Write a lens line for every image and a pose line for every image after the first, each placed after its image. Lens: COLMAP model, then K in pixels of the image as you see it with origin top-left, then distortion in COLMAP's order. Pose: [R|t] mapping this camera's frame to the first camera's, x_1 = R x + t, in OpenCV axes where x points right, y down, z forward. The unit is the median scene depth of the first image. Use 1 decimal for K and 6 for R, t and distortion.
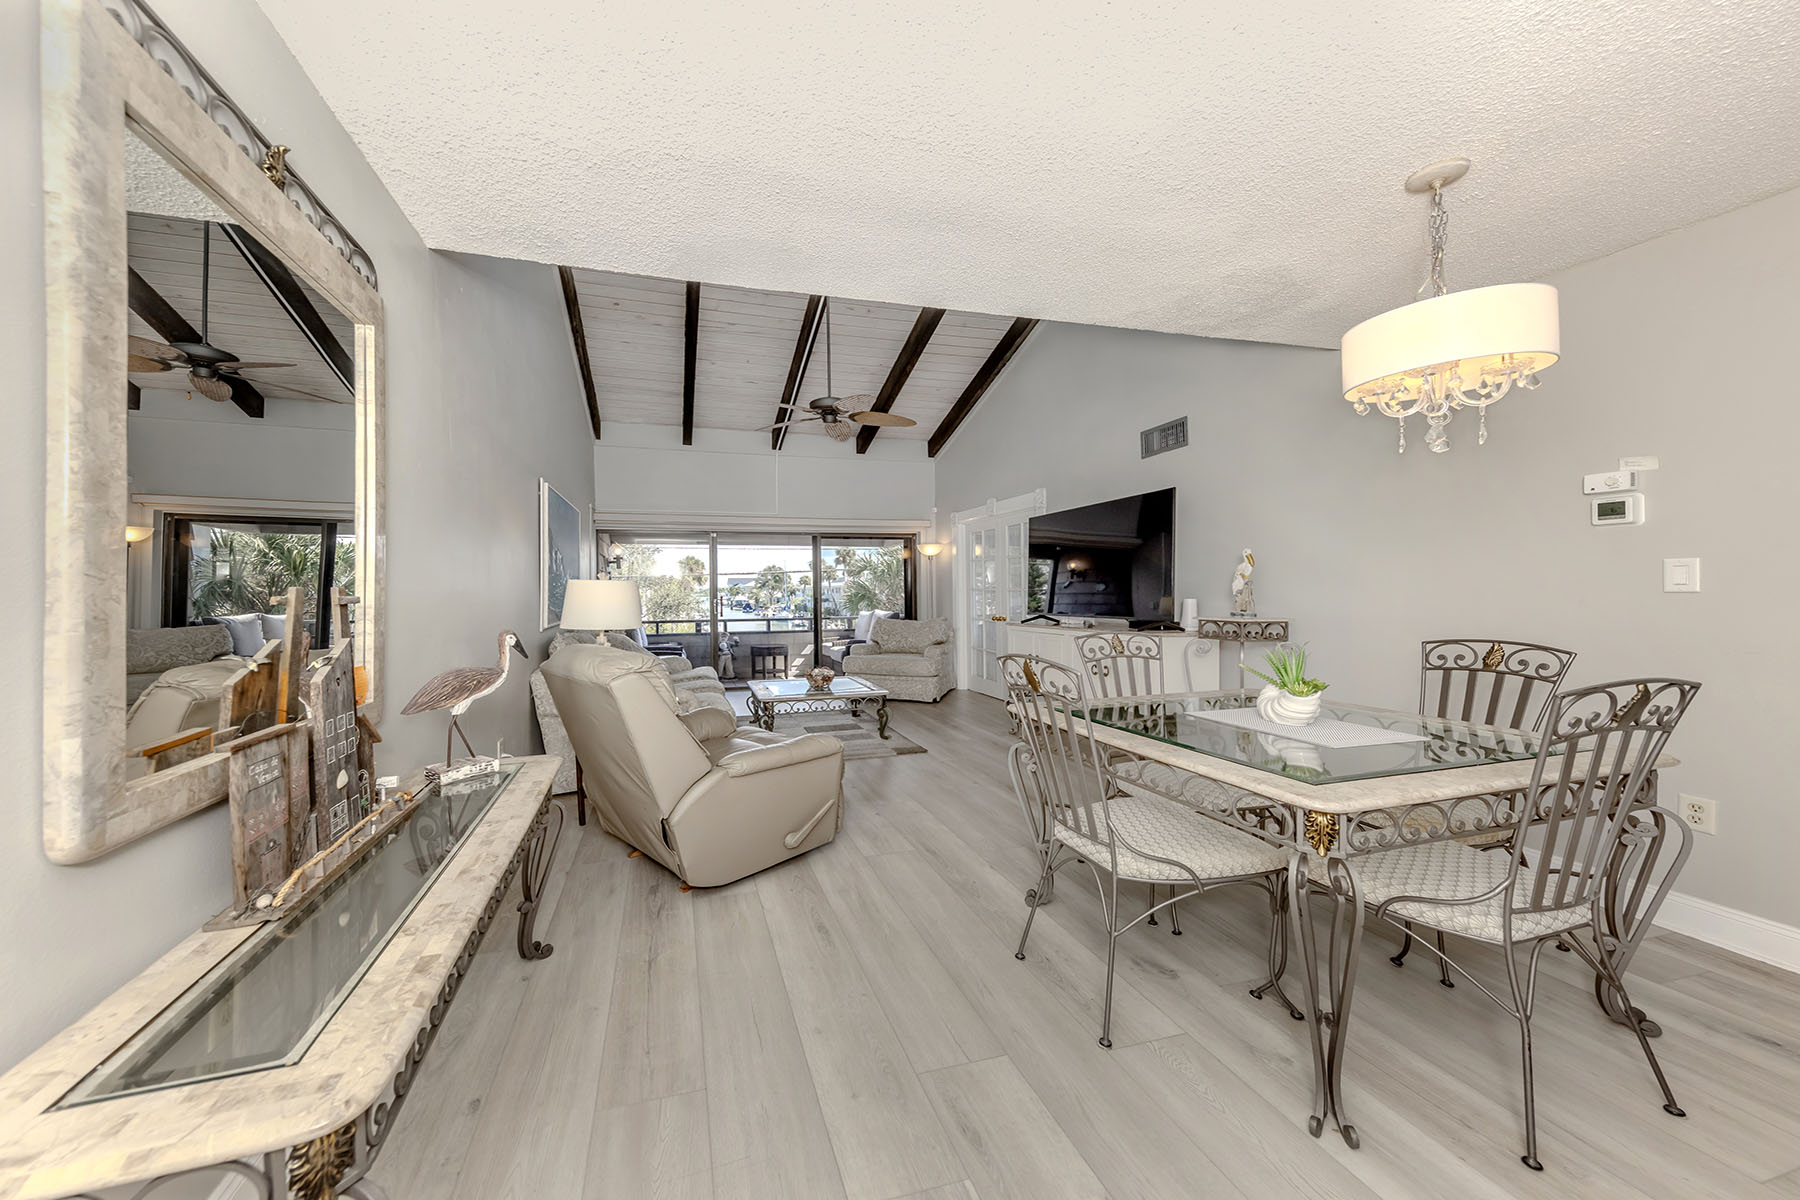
lens RADIAL K [[595.0, 0, 835.3], [0, 595.0, 581.2], [0, 0, 1]] dist [0.000055, 0.000004]
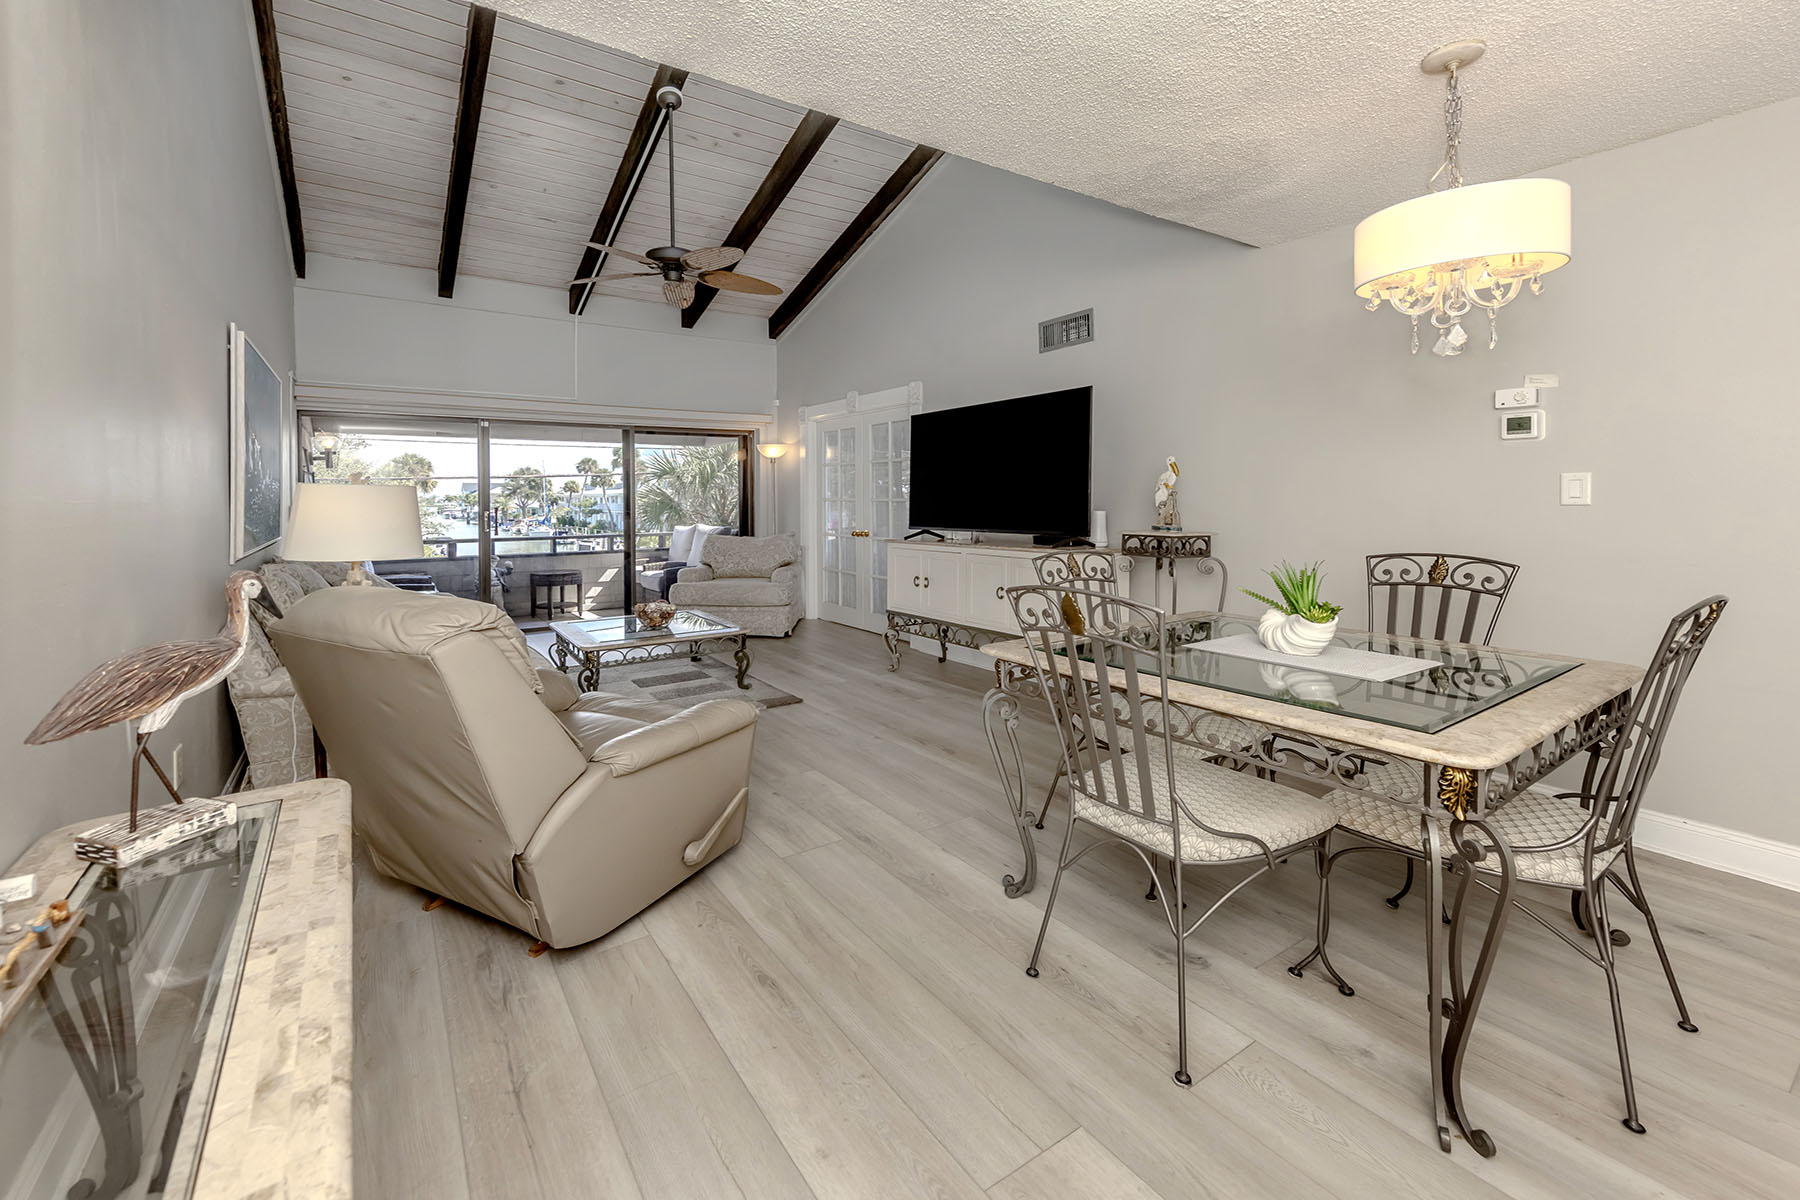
lens RADIAL K [[707.2, 0, 828.0], [0, 707.2, 494.2], [0, 0, 1]] dist [0.001236, -0.000137]
pose [[0.958379, 0.004279, 0.285467, -0.174592], [-0.006533, 0.999955, 0.006944, -0.000422], [-0.285425, -0.008519, 0.958363, 0.158630]]
